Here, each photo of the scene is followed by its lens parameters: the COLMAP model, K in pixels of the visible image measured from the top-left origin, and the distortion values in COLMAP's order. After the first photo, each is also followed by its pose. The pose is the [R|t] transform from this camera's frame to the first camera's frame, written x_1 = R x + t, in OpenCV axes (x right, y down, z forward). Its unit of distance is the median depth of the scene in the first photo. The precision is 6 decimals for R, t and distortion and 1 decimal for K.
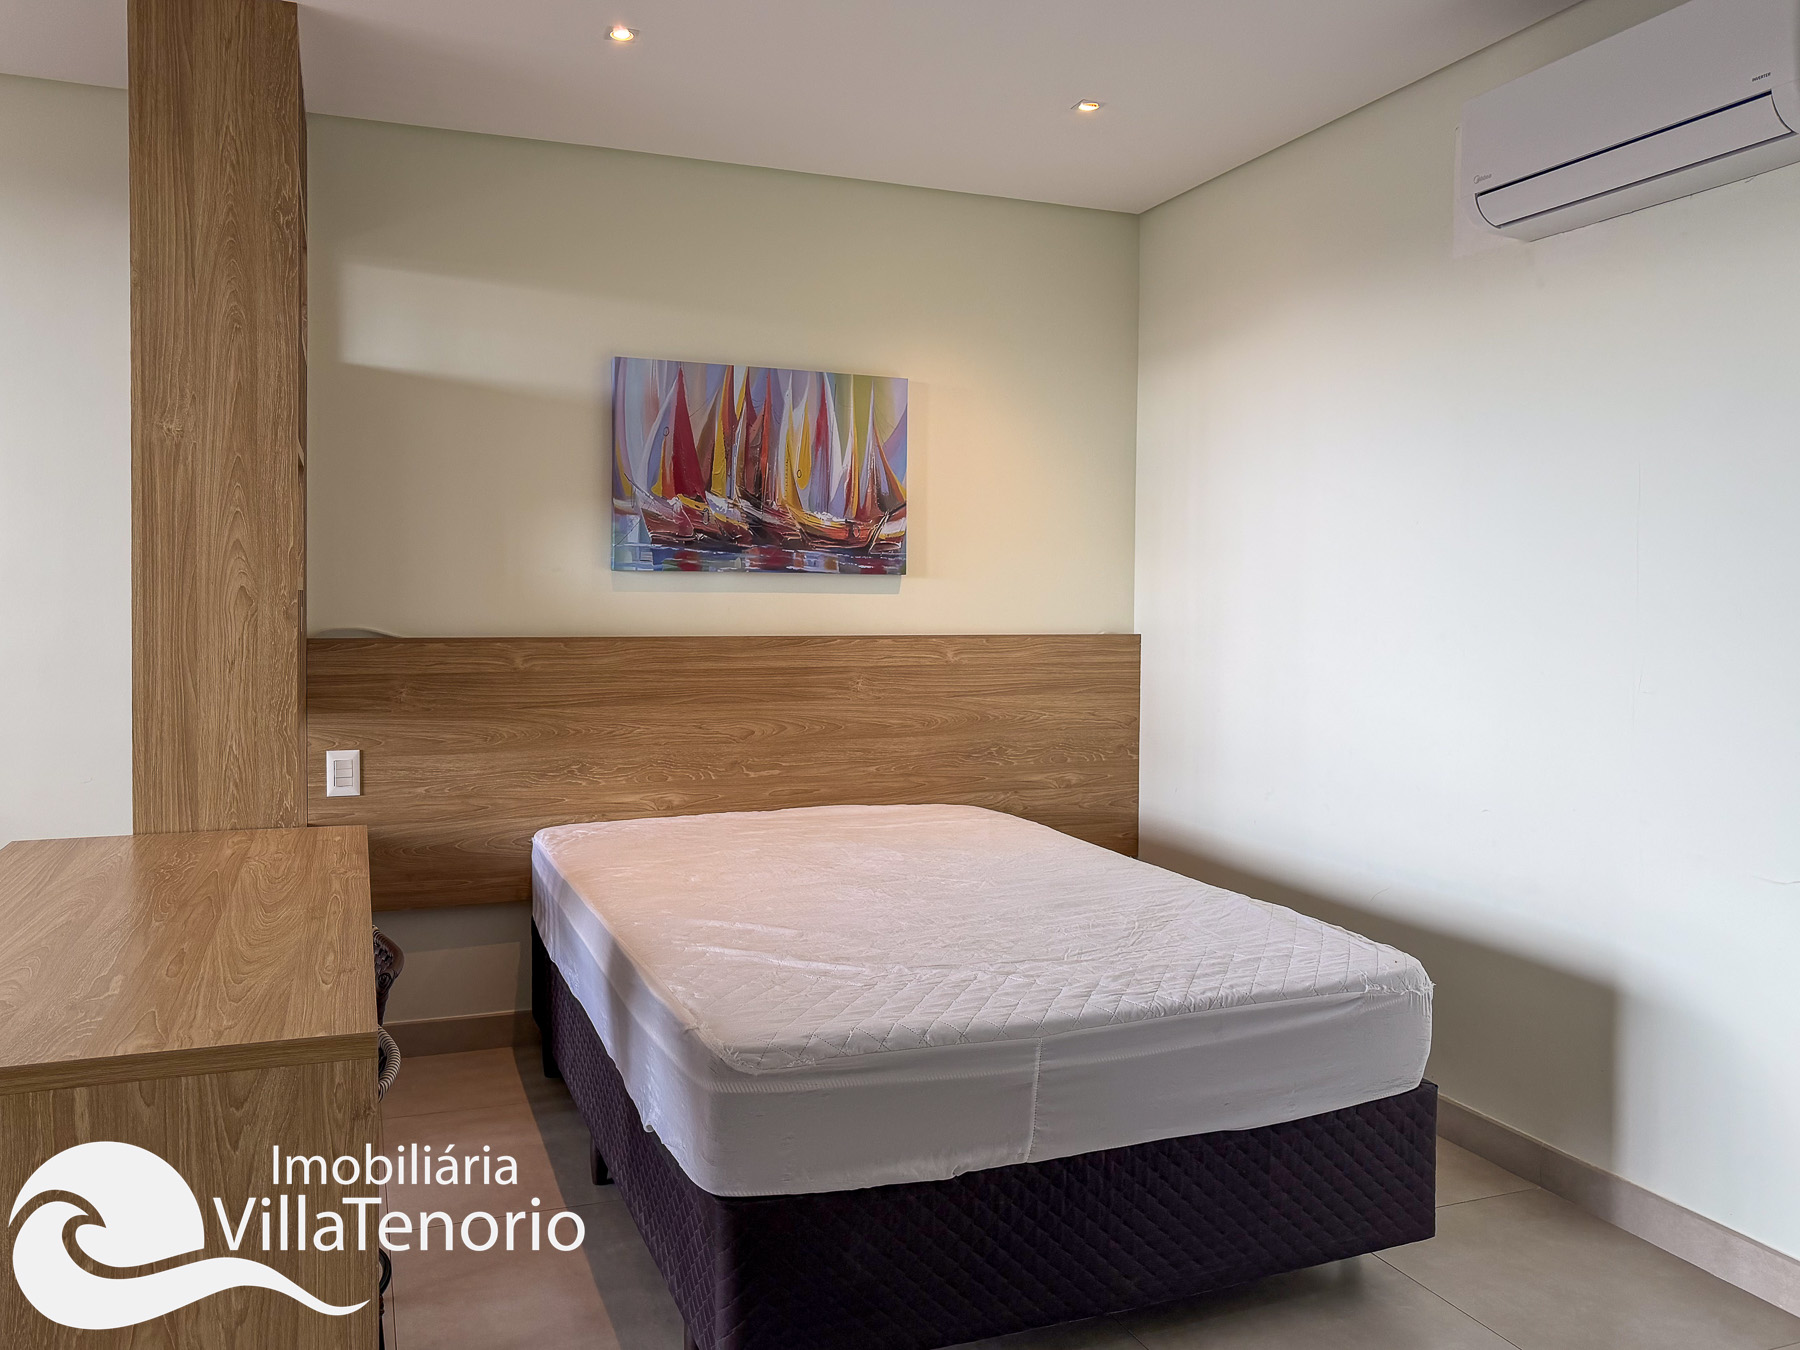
lens RADIAL K [[1332.1, 0, 888.3], [0, 1332.1, 676.6], [0, 0, 1]] dist [-0.001280, -0.002931]
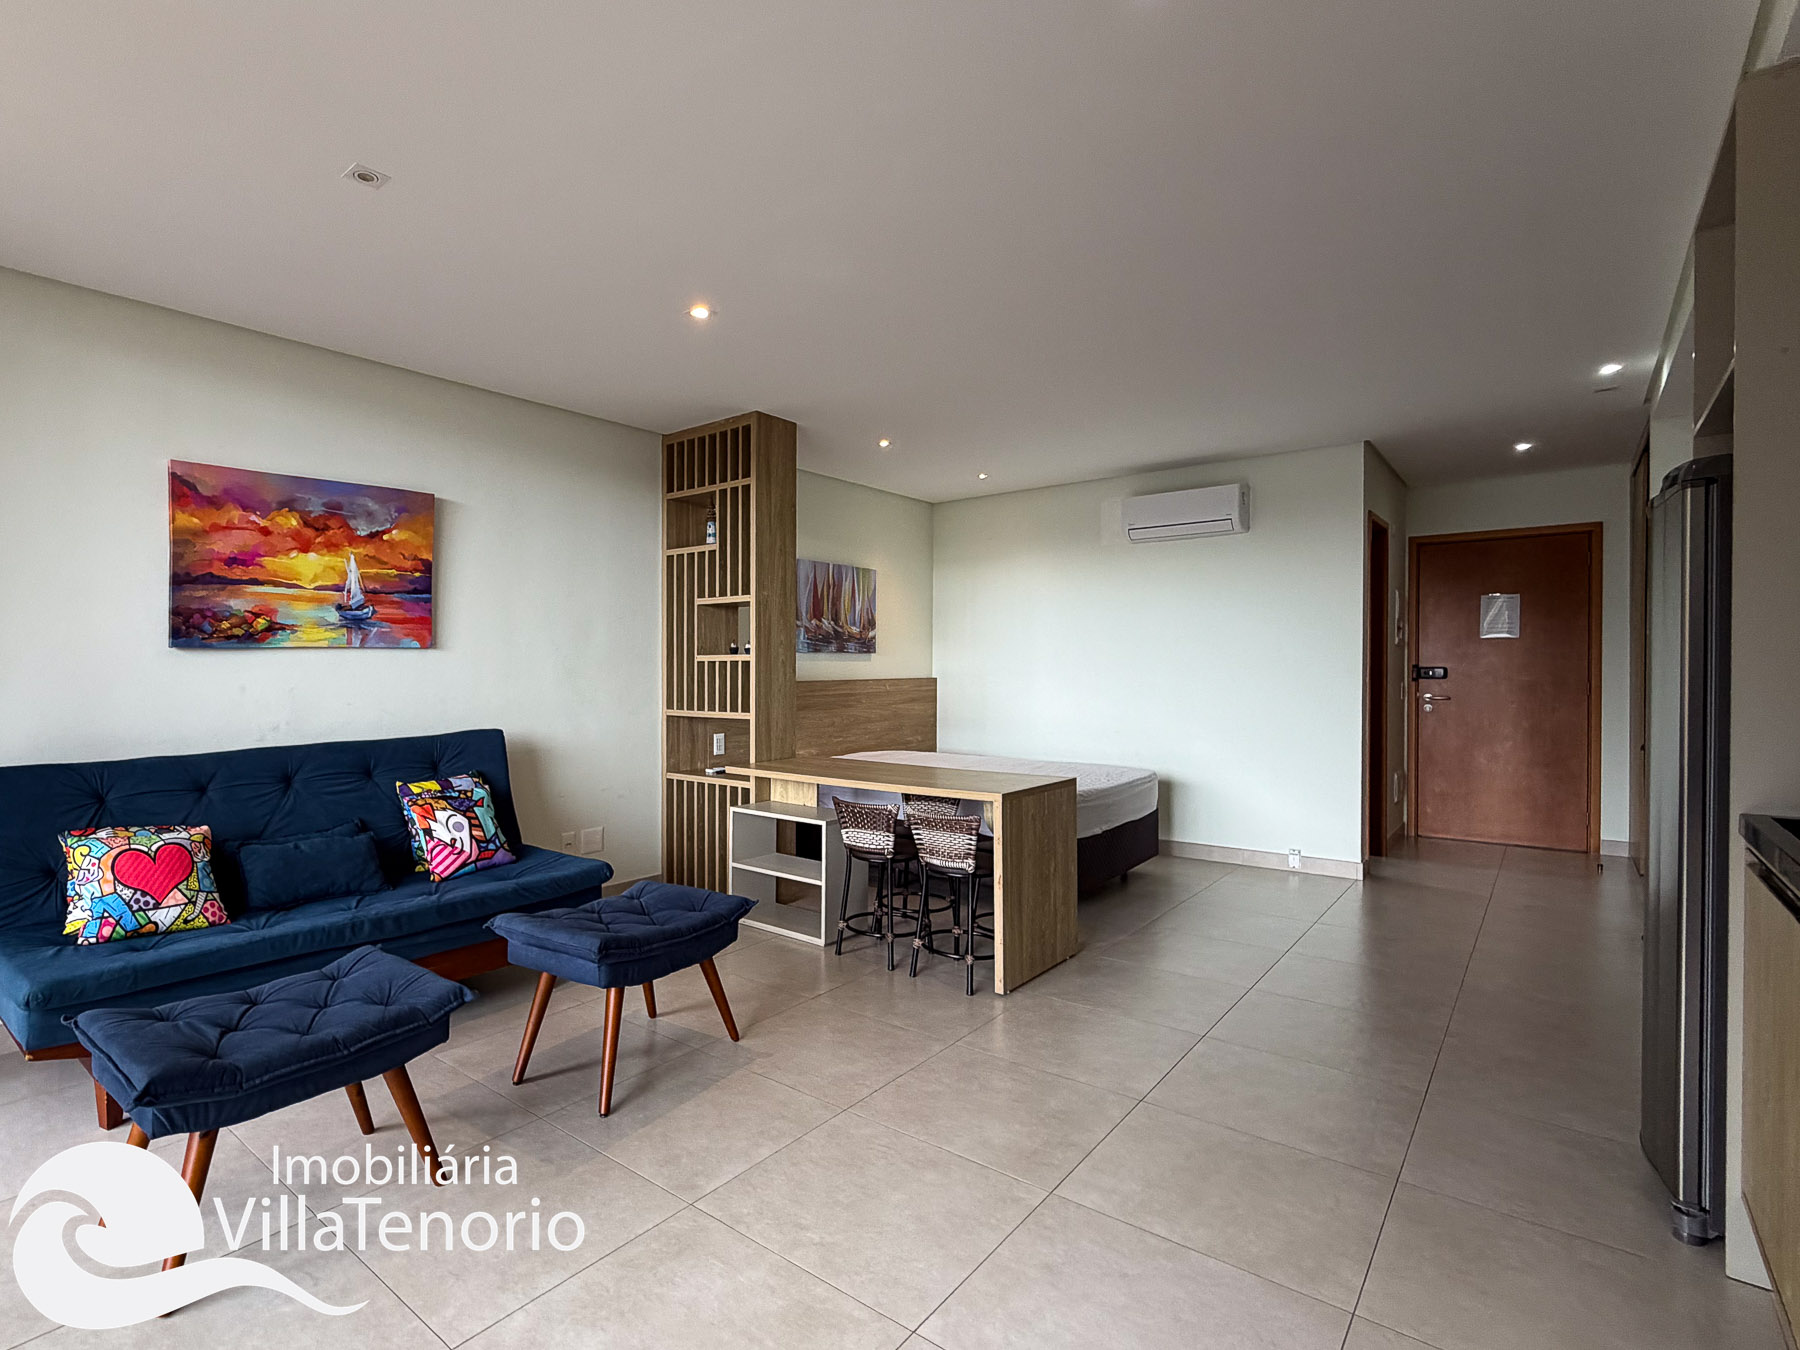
lens RADIAL K [[747.0, 0, 941.0], [0, 747.0, 682.7], [0, 0, 1]] dist [-0.007742, -0.000511]
pose [[0.855961, -0.014757, 0.516830, -0.660291], [0.031234, 0.999243, -0.023198, 0.011140], [-0.516096, 0.035999, 0.855774, -0.215971]]
